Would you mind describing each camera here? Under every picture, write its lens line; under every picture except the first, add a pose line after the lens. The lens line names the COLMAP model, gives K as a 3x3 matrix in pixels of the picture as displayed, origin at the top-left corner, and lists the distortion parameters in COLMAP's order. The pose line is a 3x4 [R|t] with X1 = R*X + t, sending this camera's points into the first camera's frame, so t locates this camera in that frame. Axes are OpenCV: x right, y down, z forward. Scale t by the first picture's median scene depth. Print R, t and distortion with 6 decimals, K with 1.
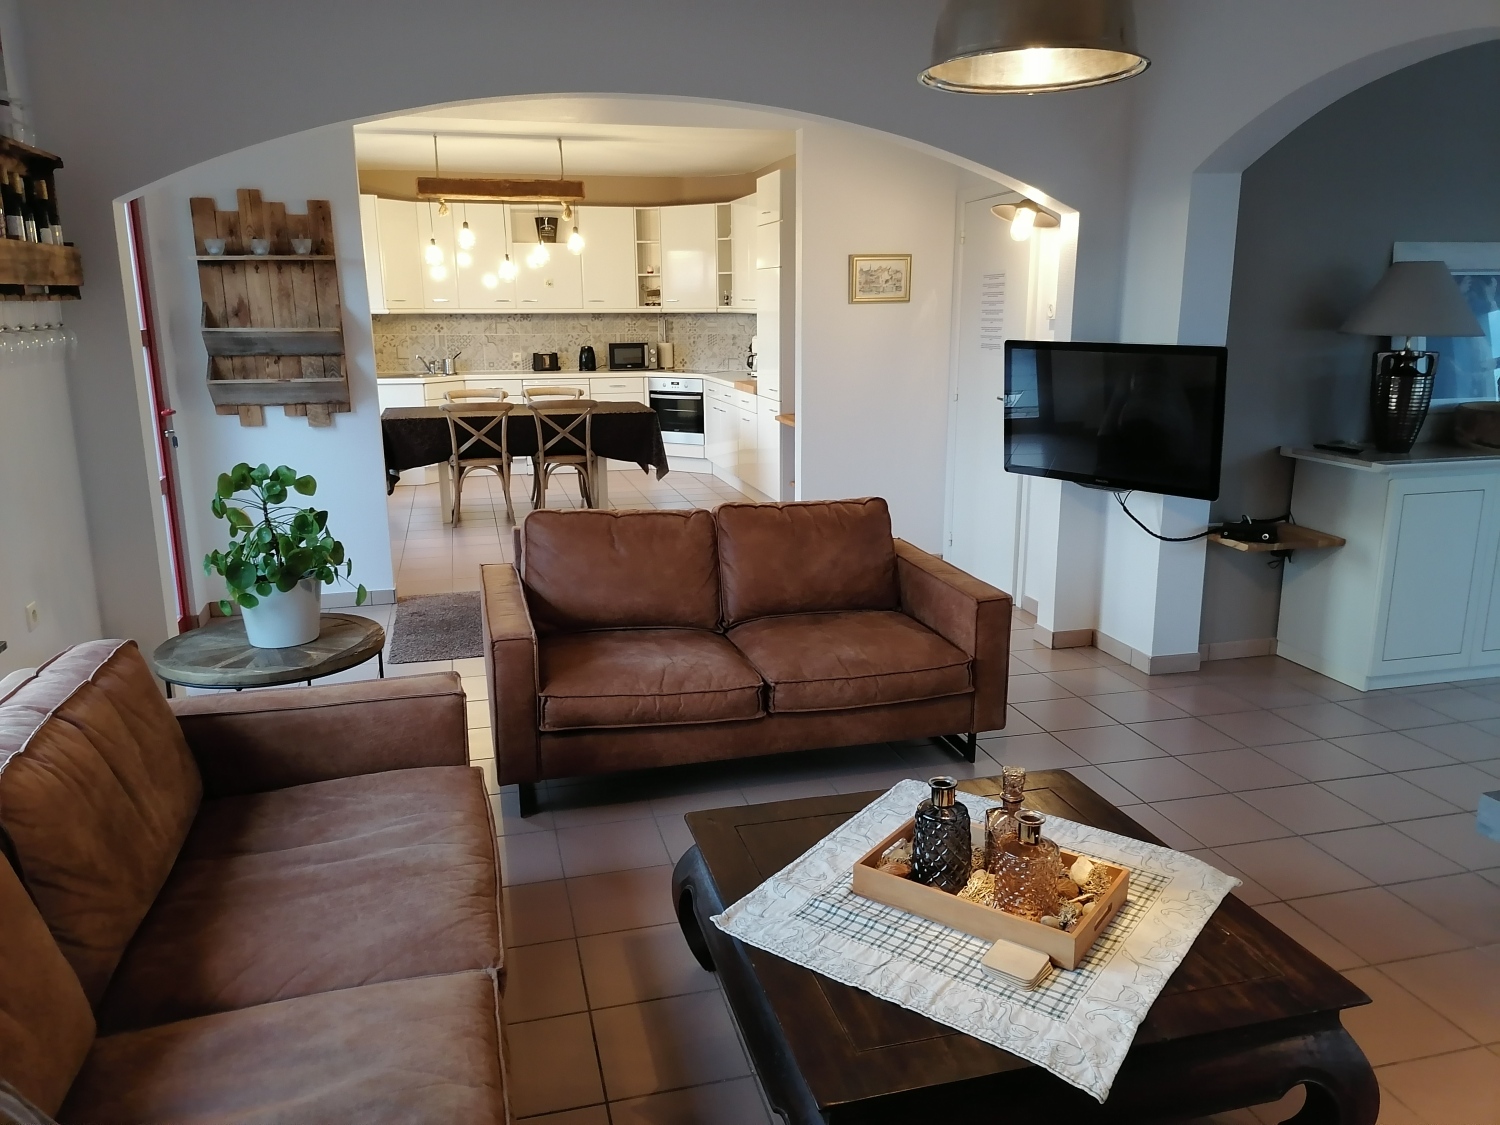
lens RADIAL K [[1134.2, 0, 753.8], [0, 1134.2, 571.5], [0, 0, 1]] dist [0.044677, -0.063671]
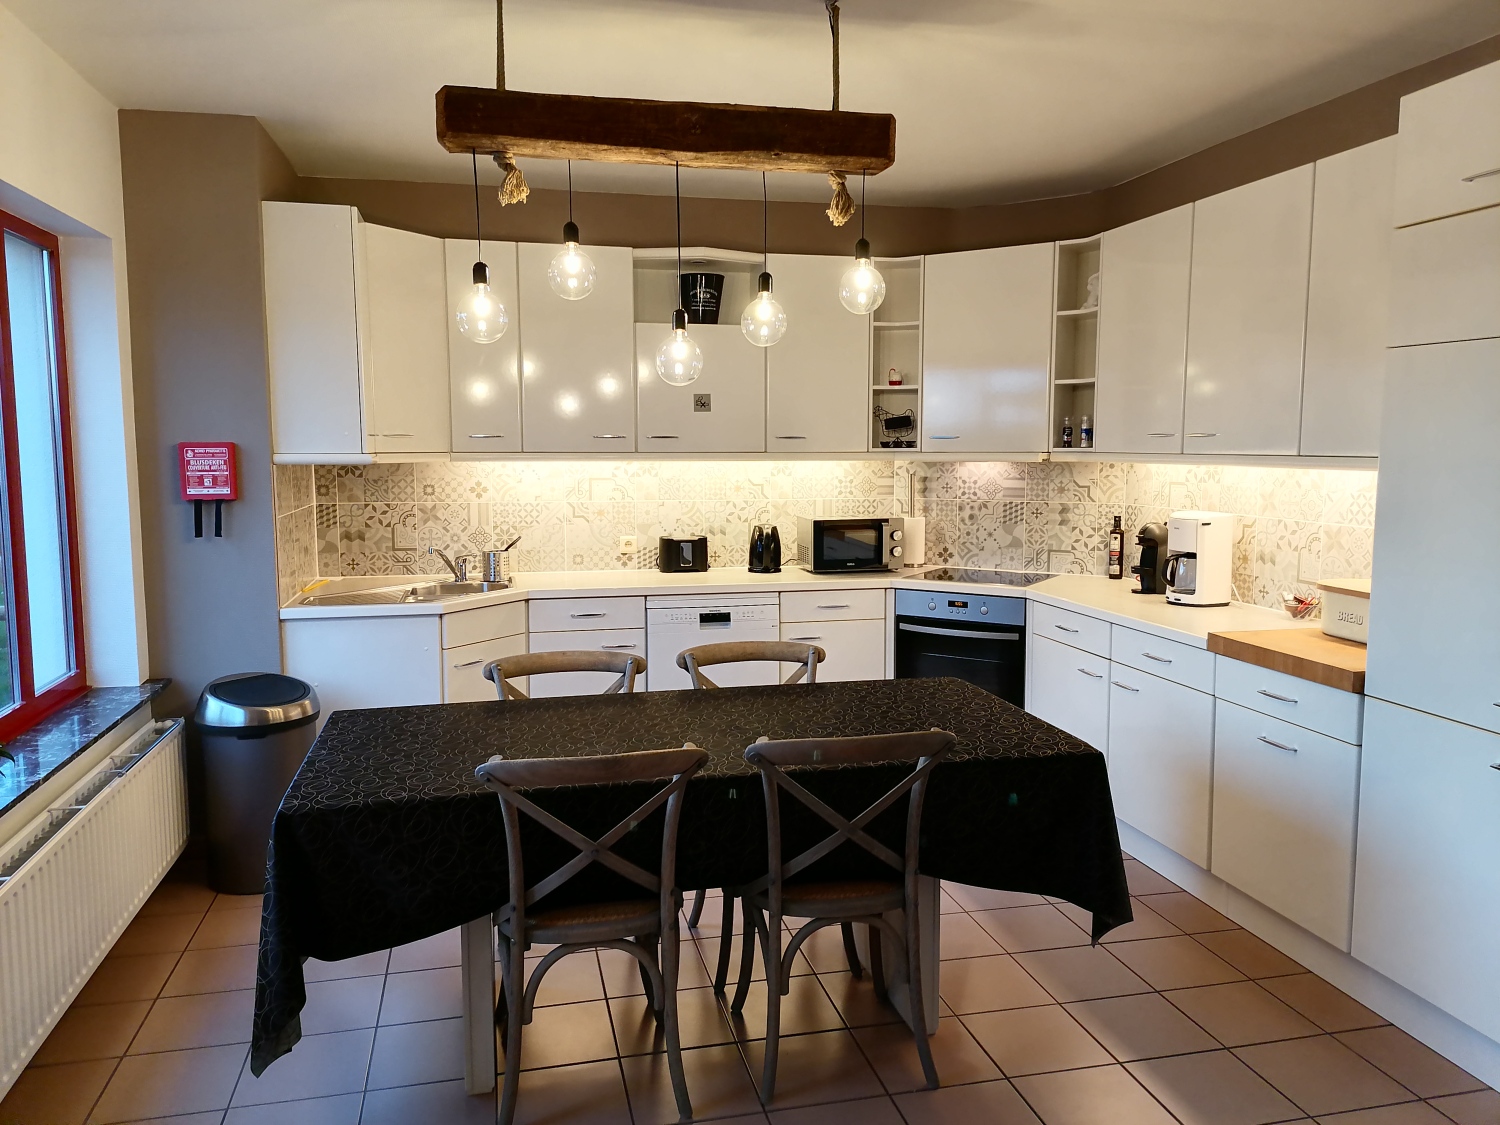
lens RADIAL K [[1134.2, 0, 750.0], [0, 1134.2, 558.3], [0, 0, 1]] dist [0.044677, -0.063671]
pose [[0.999634, 0.007087, -0.026108, -0.146721], [-0.010436, 0.991396, -0.130479, -0.122246], [0.024959, 0.130704, 0.991107, 0.521242]]
